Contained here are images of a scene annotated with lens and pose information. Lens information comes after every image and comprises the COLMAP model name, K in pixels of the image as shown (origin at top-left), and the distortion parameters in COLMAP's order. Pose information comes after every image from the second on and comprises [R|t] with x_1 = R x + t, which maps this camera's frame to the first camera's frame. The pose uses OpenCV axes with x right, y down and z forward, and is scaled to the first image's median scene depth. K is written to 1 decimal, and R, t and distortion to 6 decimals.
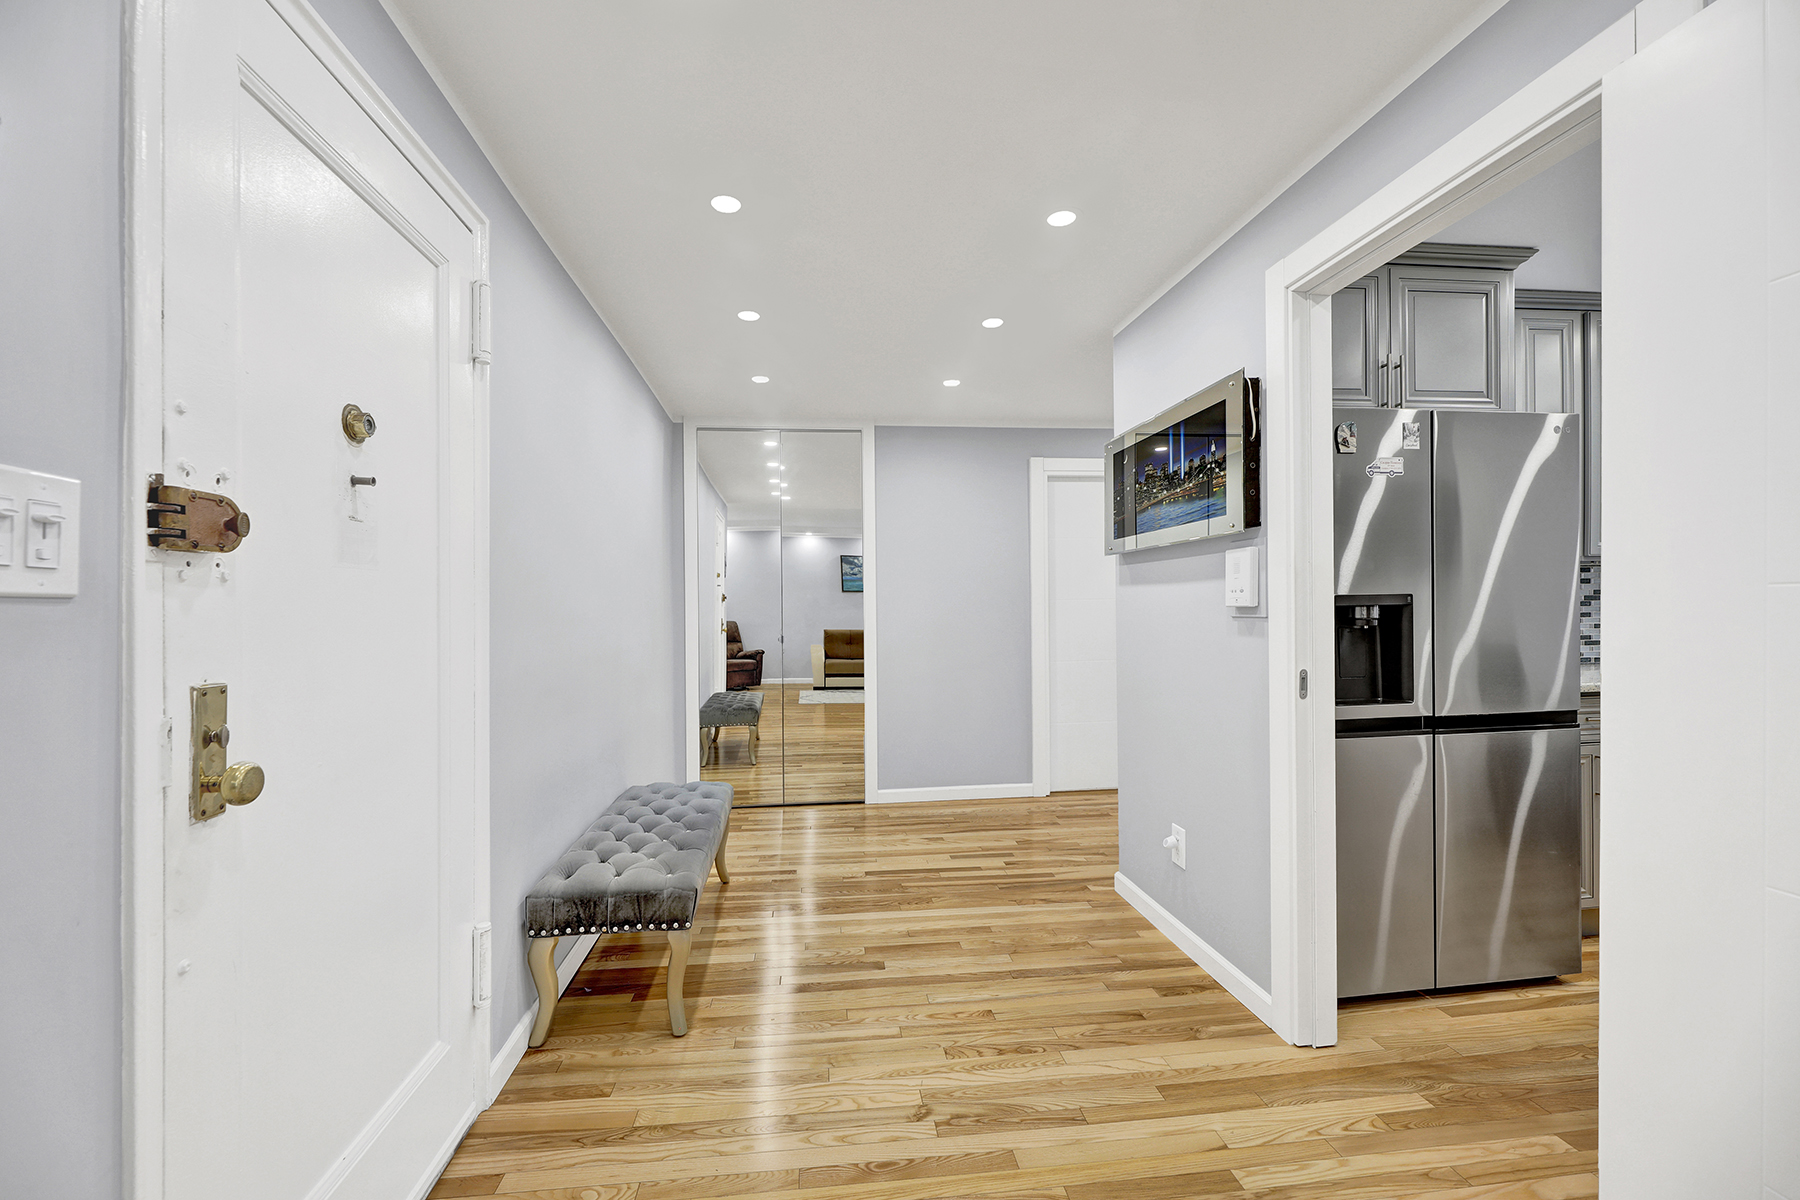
lens RADIAL K [[739.5, 0, 897.0], [0, 739.5, 594.7], [0, 0, 1]] dist [-0.009750, -0.000082]
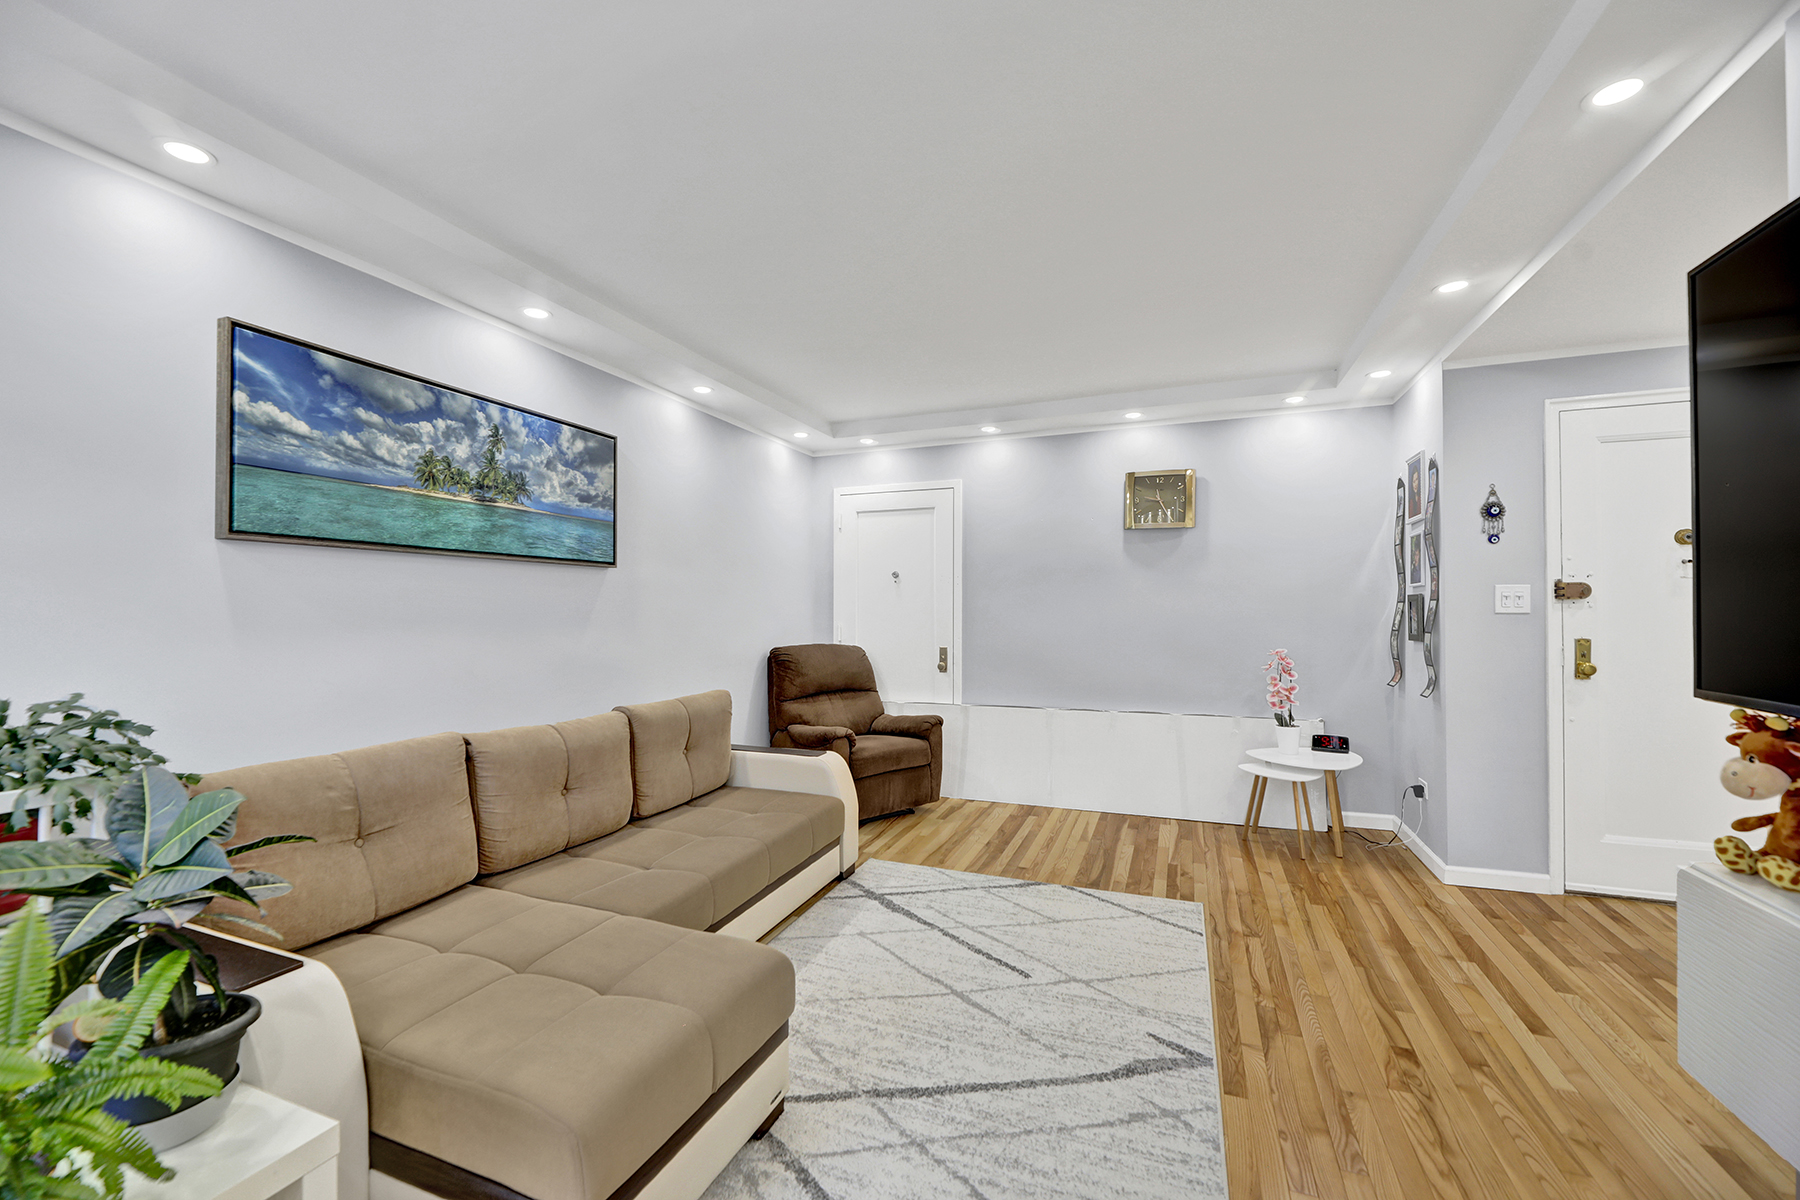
lens RADIAL K [[724.5, 0, 888.1], [0, 724.5, 601.7], [0, 0, 1]] dist [-0.005058, -0.000204]
pose [[-0.497646, 0.001962, -0.867378, 1.532738], [0.019245, 0.999776, -0.008780, -0.034460], [0.867167, -0.021063, -0.497572, -0.048308]]
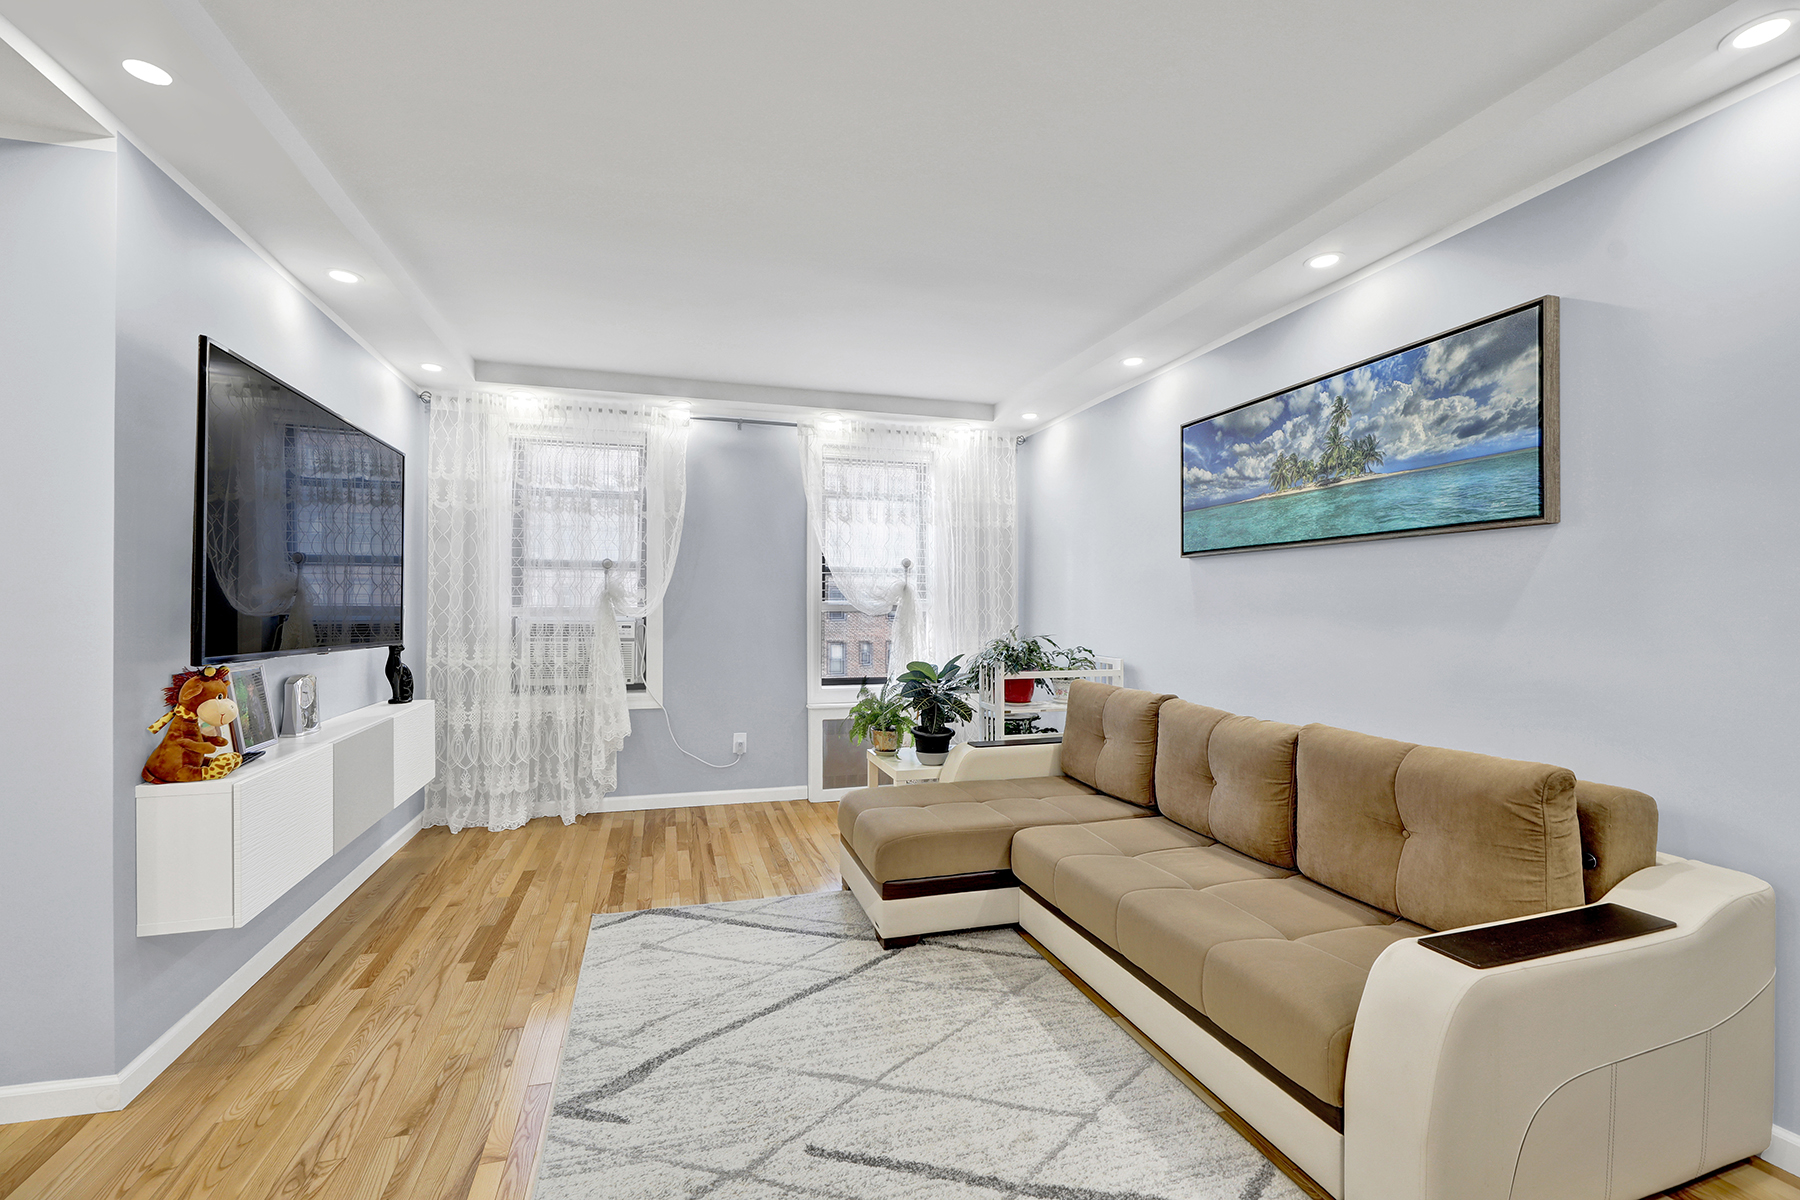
lens RADIAL K [[755.6, 0, 900.0], [0, 755.6, 600.0], [0, 0, 1]] dist [0.001124, -0.000096]
pose [[-0.165129, 0.022775, 0.986009, -0.419712], [-0.012798, 0.999600, -0.025232, -0.000673], [-0.986189, -0.016785, -0.164771, -0.399821]]
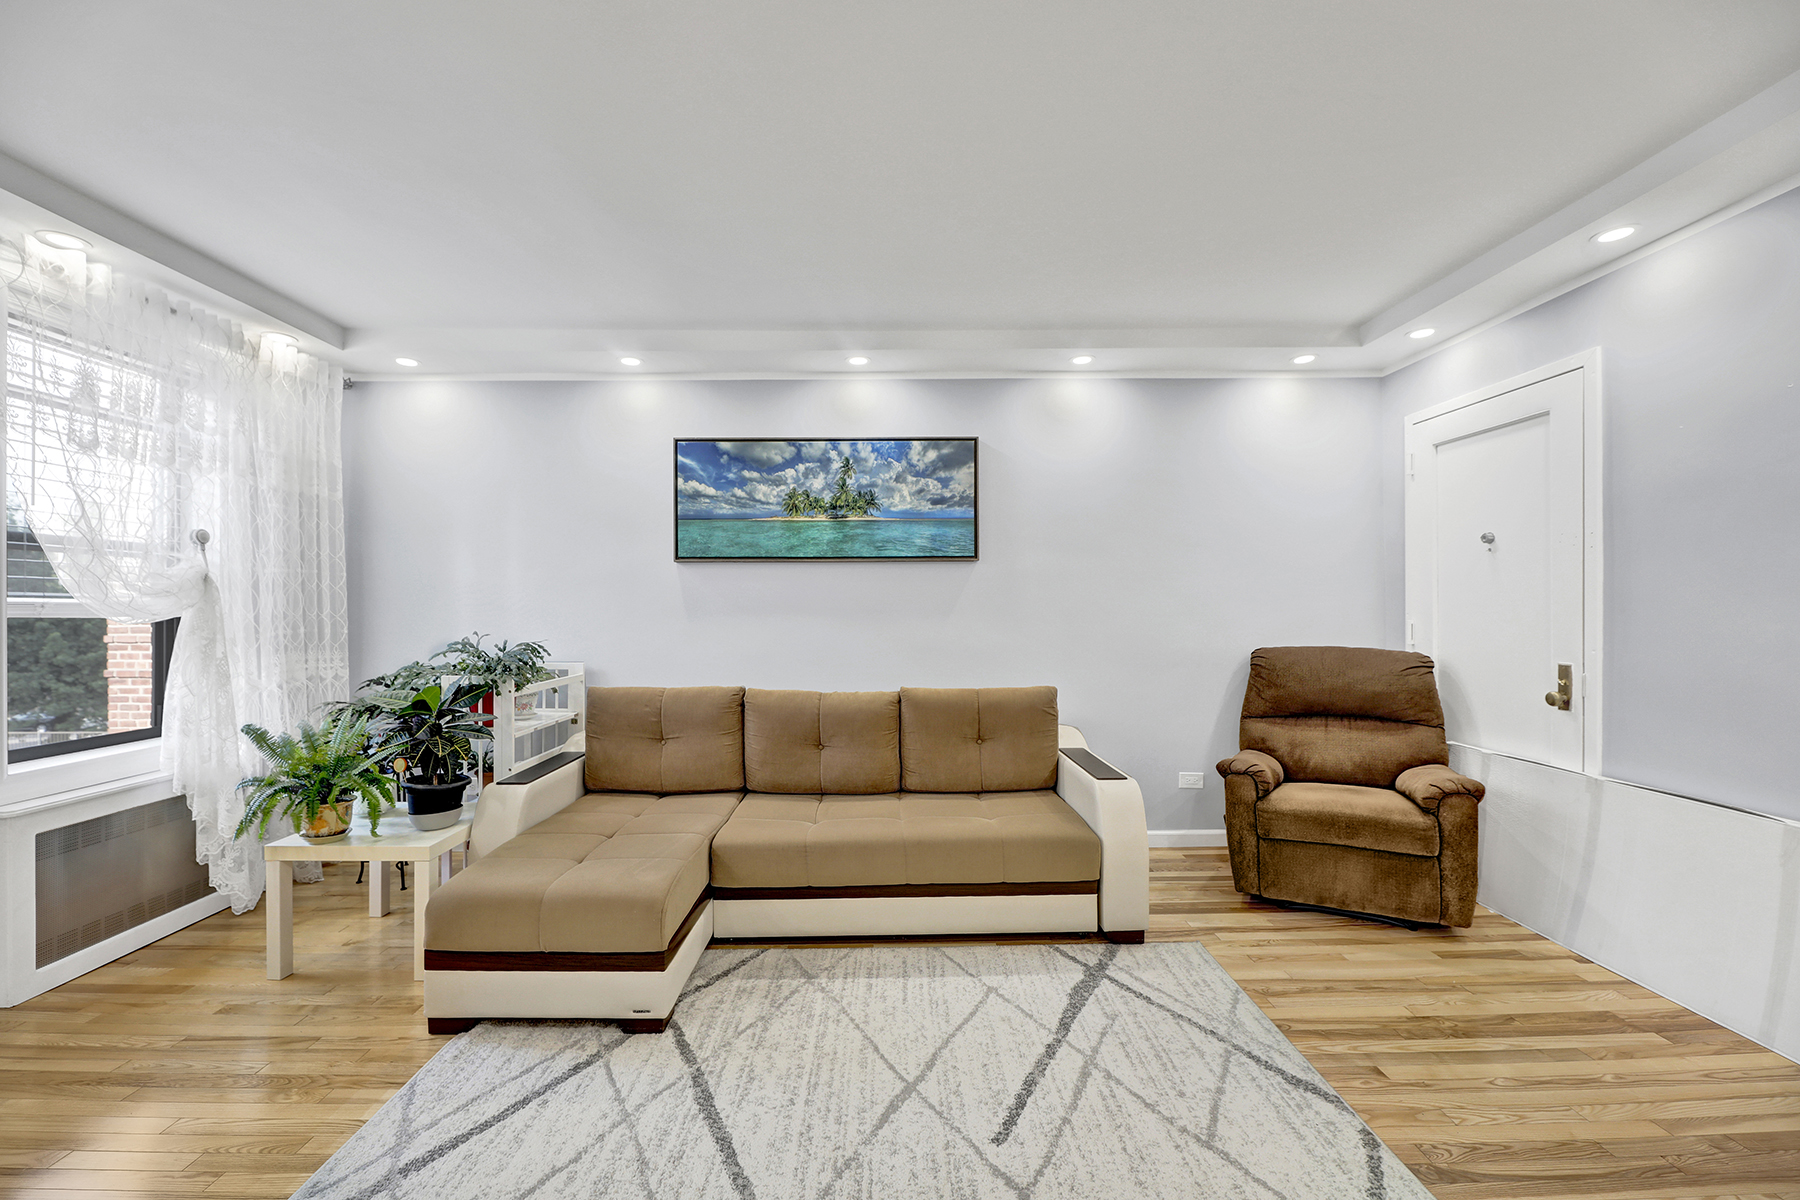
lens RADIAL K [[724.5, 0, 888.1], [0, 724.5, 601.7], [0, 0, 1]] dist [-0.005058, -0.000204]
pose [[-0.991969, 0.017554, 0.125256, 0.414064], [0.015077, 0.999672, -0.020689, -0.006395], [-0.125578, -0.018635, -0.991909, 0.357606]]
